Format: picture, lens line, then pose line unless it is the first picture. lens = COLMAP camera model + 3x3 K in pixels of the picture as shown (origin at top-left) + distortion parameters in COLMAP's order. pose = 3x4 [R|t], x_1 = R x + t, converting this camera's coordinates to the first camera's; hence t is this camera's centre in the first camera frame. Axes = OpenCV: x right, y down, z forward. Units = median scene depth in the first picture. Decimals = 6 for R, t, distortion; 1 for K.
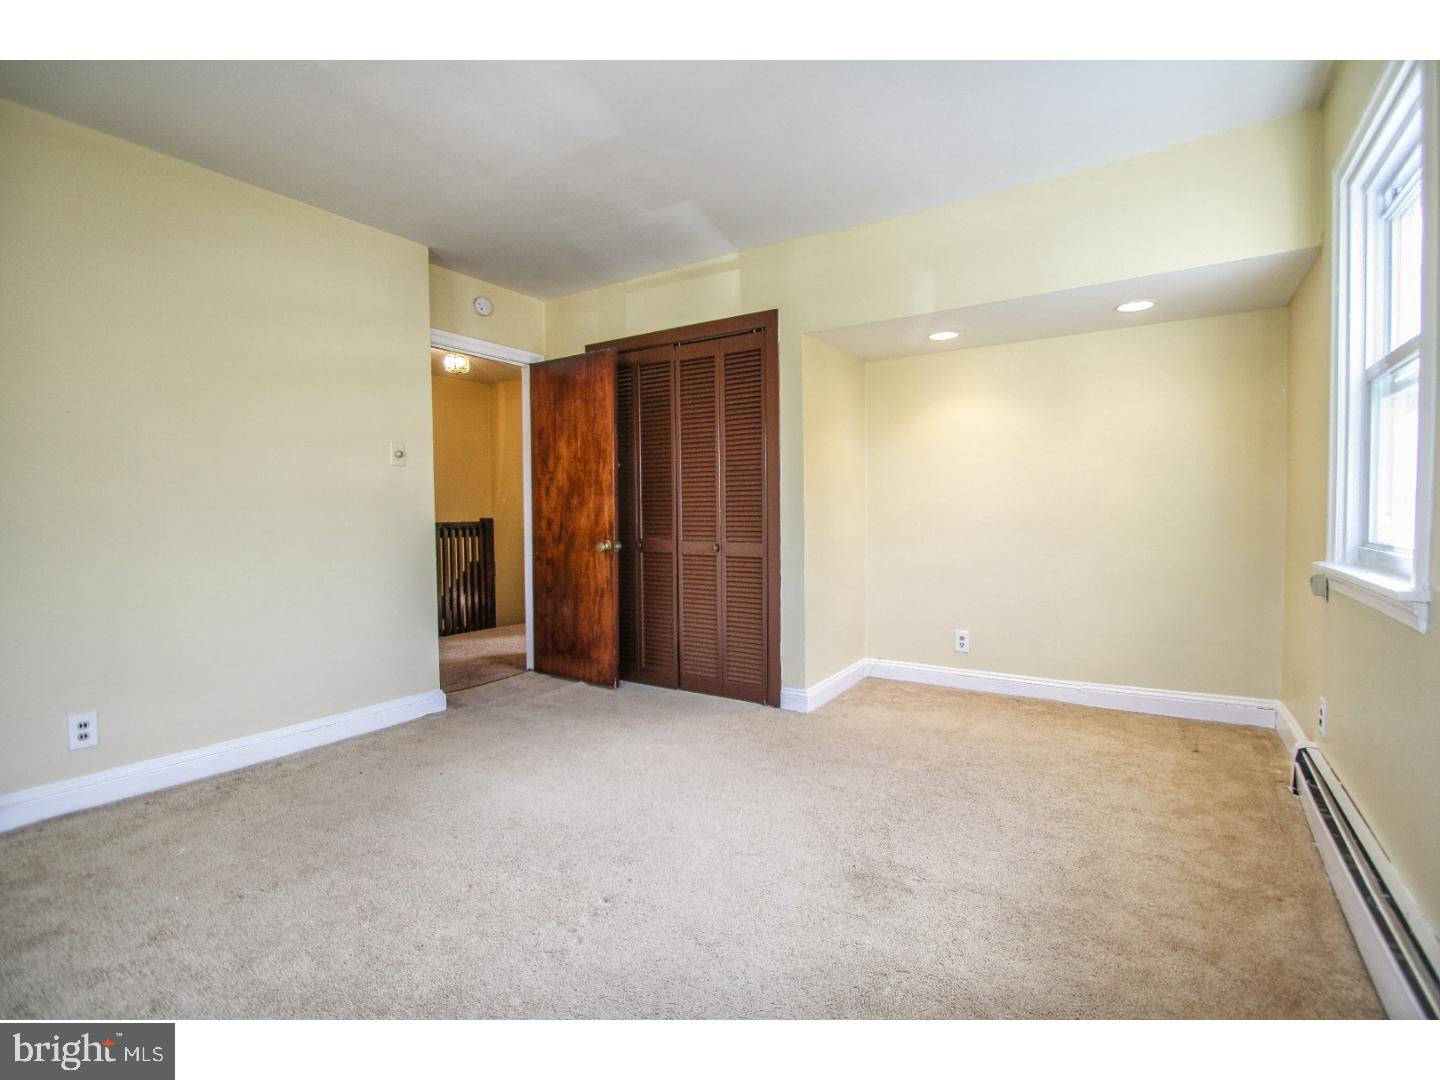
lens RADIAL K [[666.4, 0, 723.4], [0, 666.4, 545.1], [0, 0, 1]] dist [-0.002659, -0.003401]
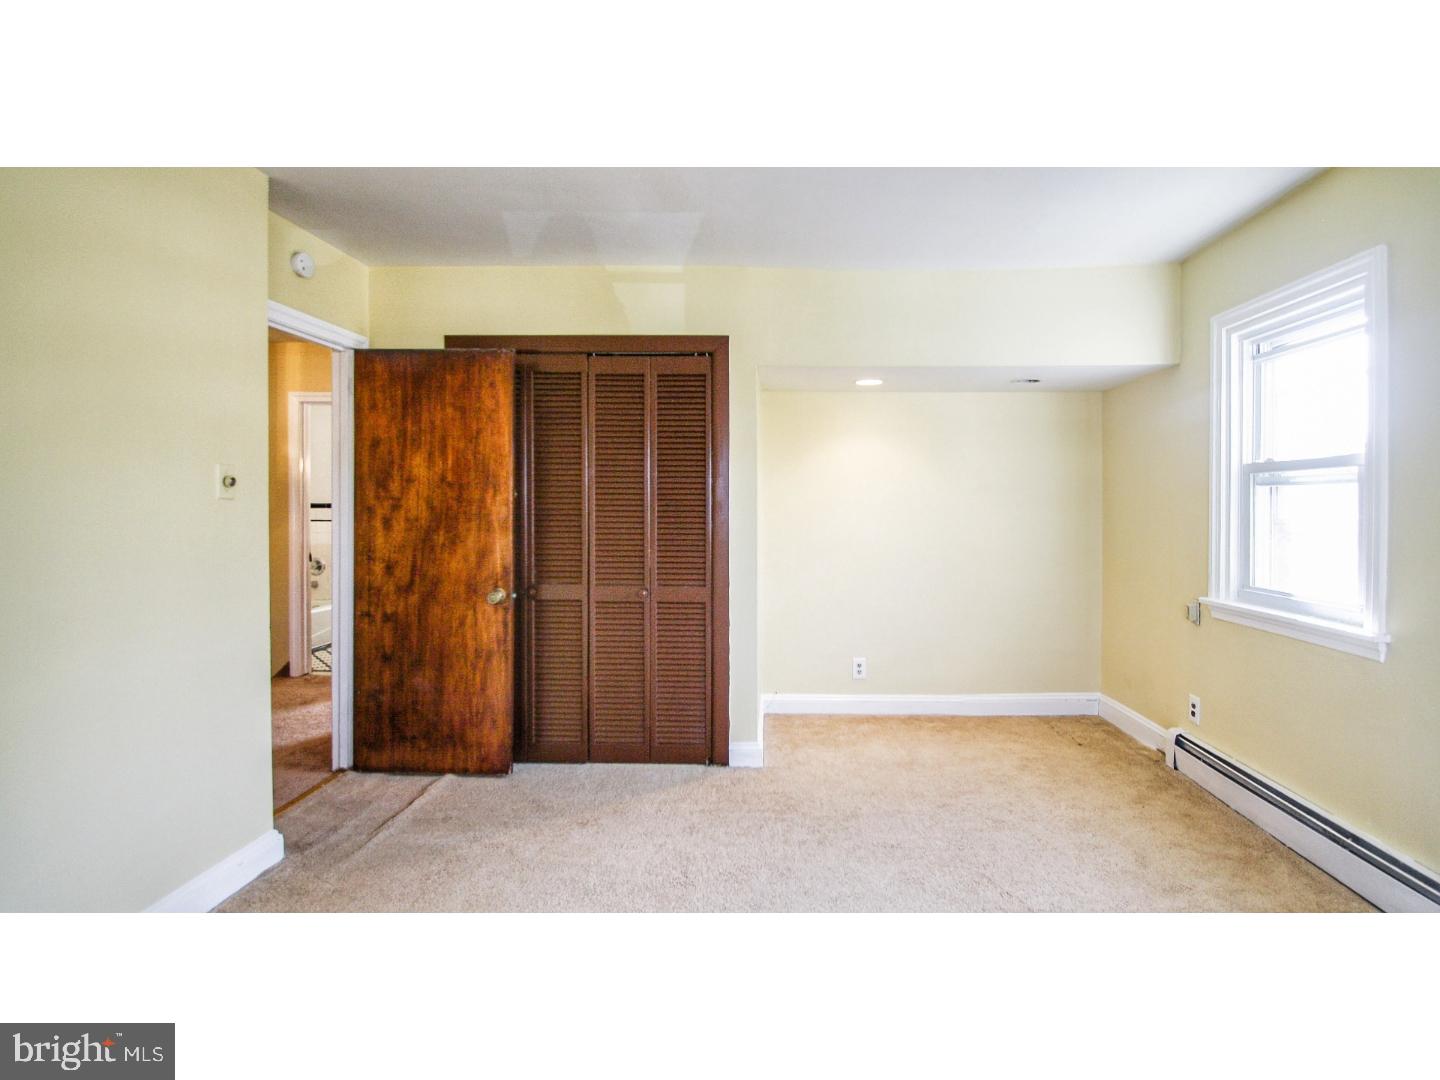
lens RADIAL K [[722.0, 0, 723.1], [0, 722.0, 512.9], [0, 0, 1]] dist [0.003100, -0.008568]
pose [[0.852700, -0.001687, 0.522398, -0.415637], [0.018000, 0.999496, -0.026155, -0.073533], [-0.522091, 0.031705, 0.852300, 0.136860]]
